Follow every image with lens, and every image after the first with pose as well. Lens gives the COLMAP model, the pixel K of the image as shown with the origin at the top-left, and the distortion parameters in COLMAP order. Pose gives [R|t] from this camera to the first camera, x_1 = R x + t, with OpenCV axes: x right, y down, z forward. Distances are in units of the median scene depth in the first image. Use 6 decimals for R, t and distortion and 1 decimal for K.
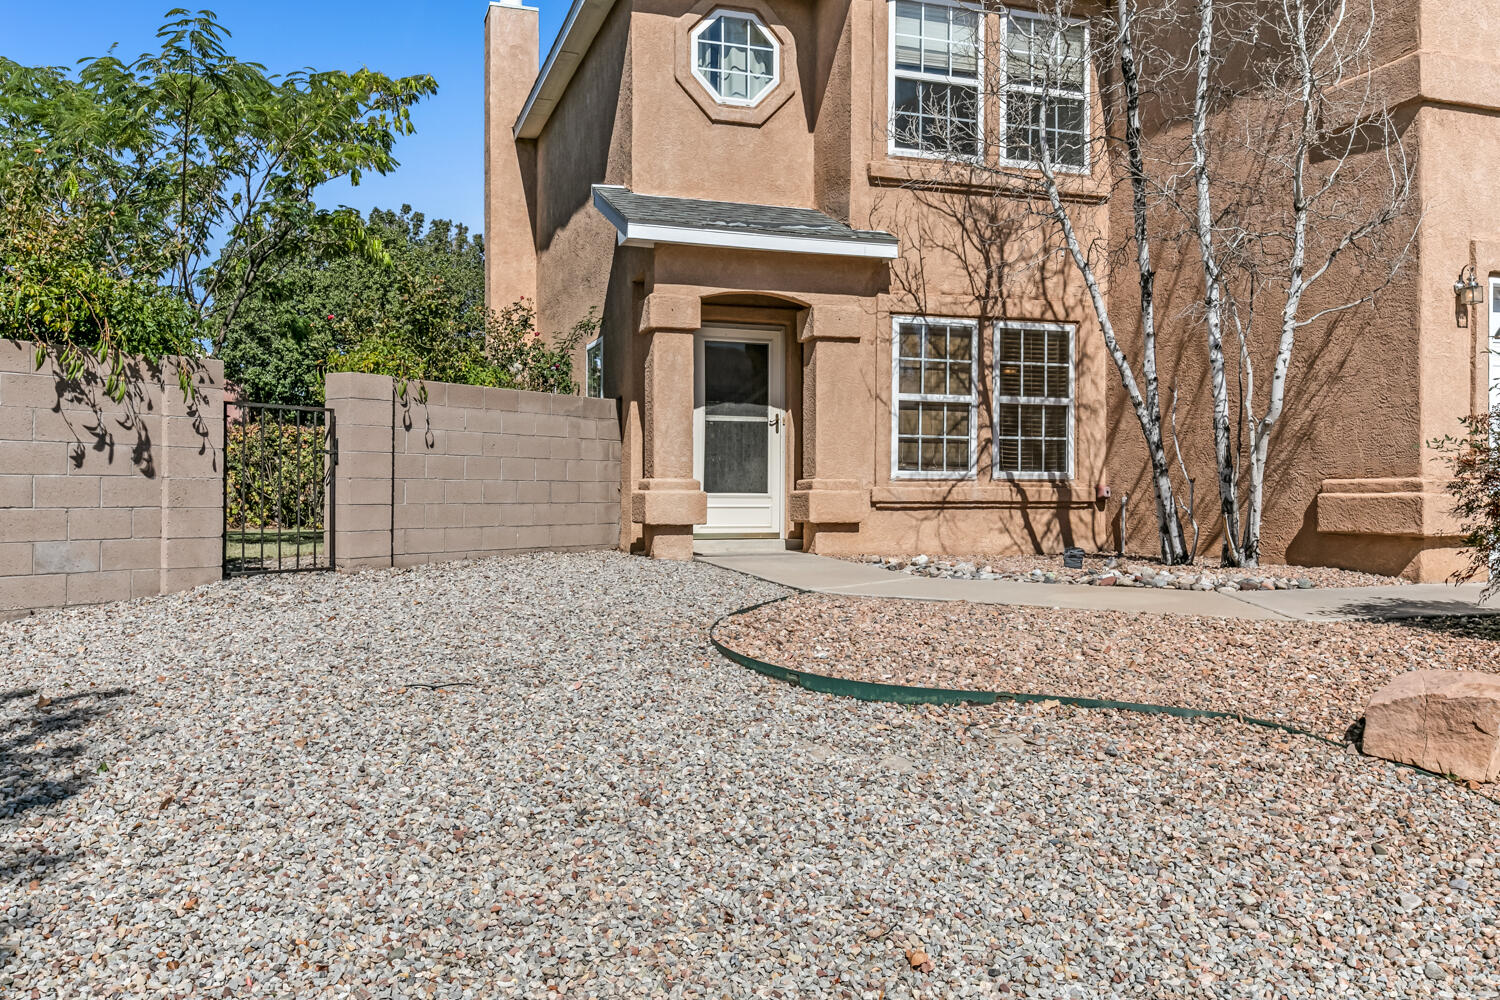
lens RADIAL K [[1203.6, 0, 746.5], [0, 1203.6, 496.7], [0, 0, 1]] dist [0.033855, -0.018698]
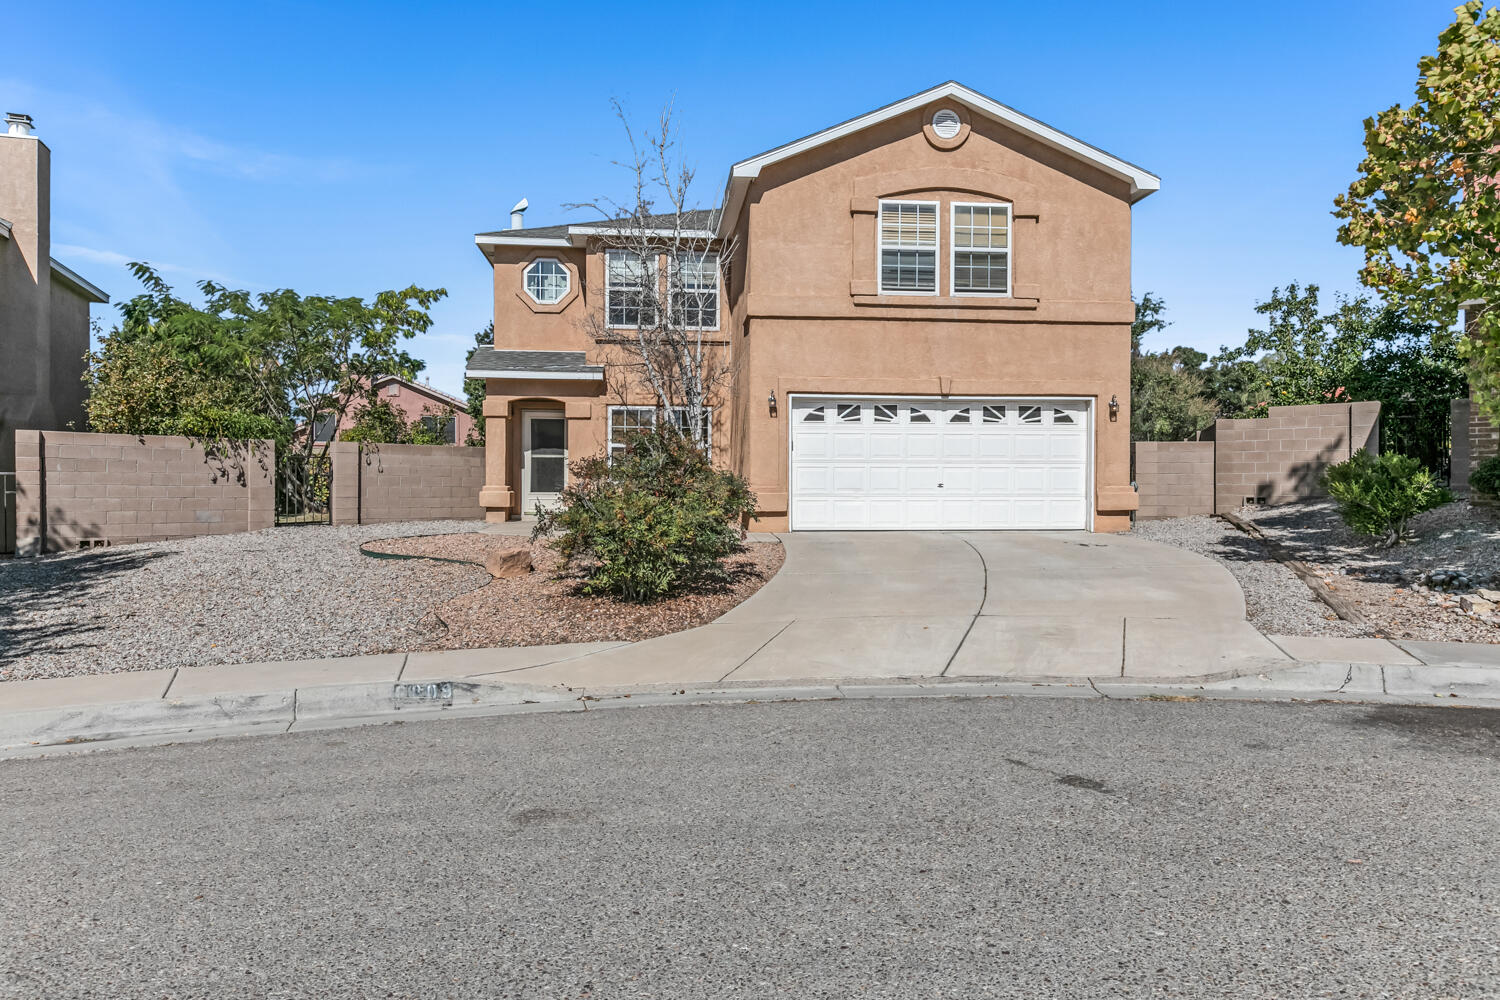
lens RADIAL K [[983.0, 0, 756.4], [0, 983.0, 498.8], [0, 0, 1]] dist [0.017881, -0.010741]
pose [[0.975831, 0.001063, -0.218524, 0.723585], [-0.000186, 0.999992, 0.004033, 0.001359], [0.218526, -0.003895, 0.975823, -0.575012]]
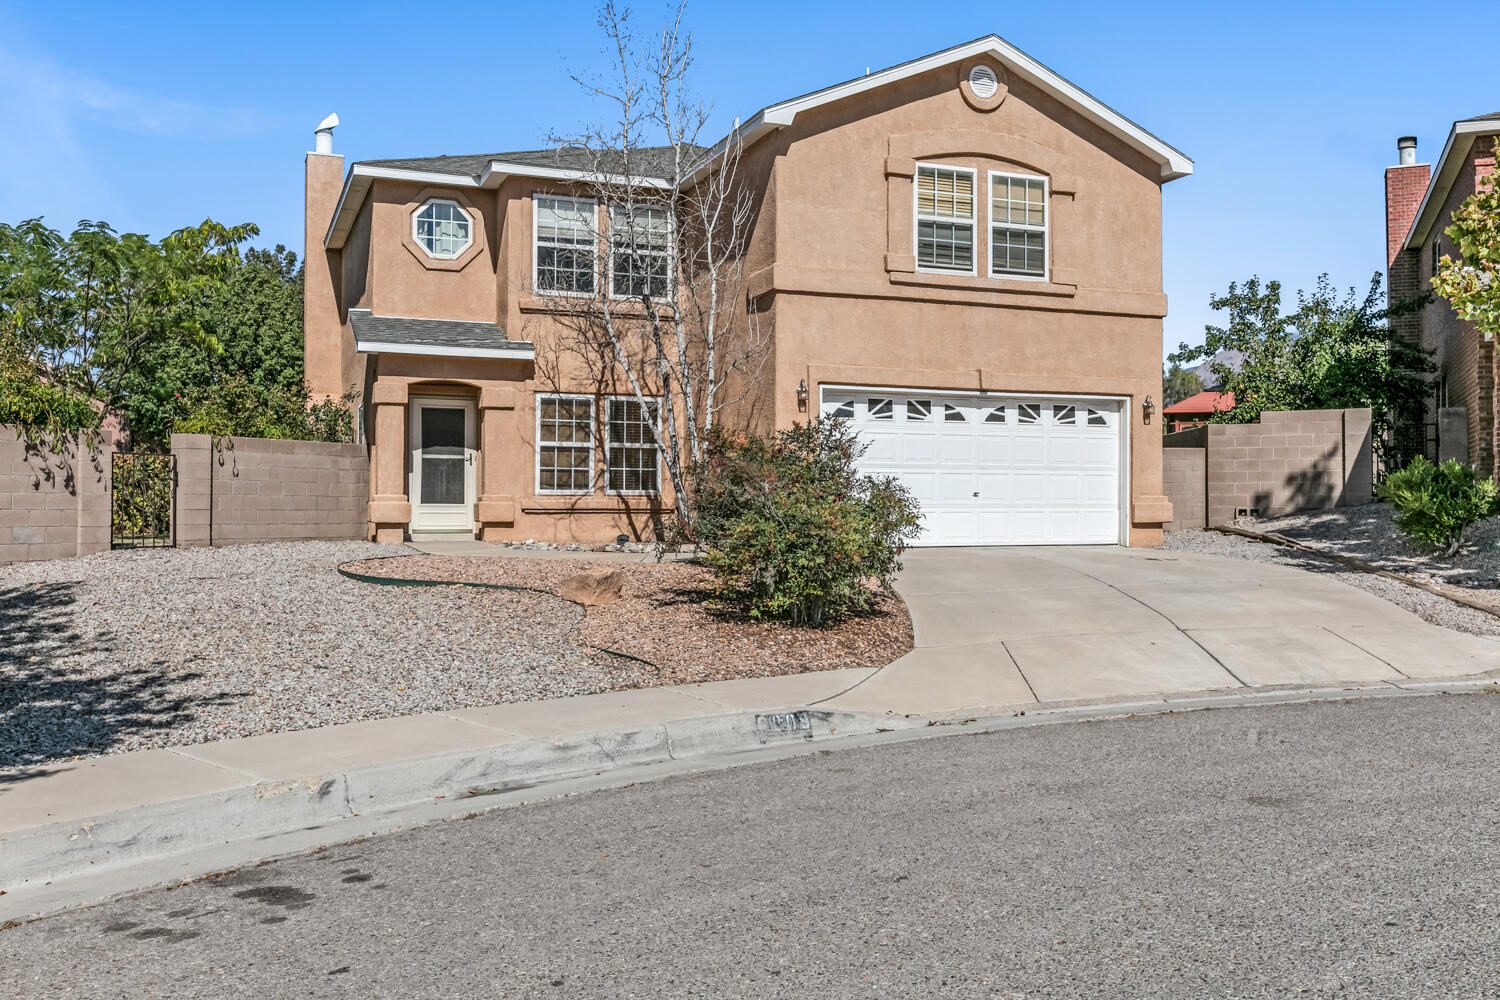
lens RADIAL K [[1289.5, 0, 757.1], [0, 1289.5, 500.9], [0, 0, 1]] dist [0.001232, -0.020549]
pose [[0.998112, -0.001566, 0.061398, 0.304780], [0.002252, 0.999936, -0.011110, 0.013173], [-0.061377, 0.011228, 0.998052, -0.723774]]
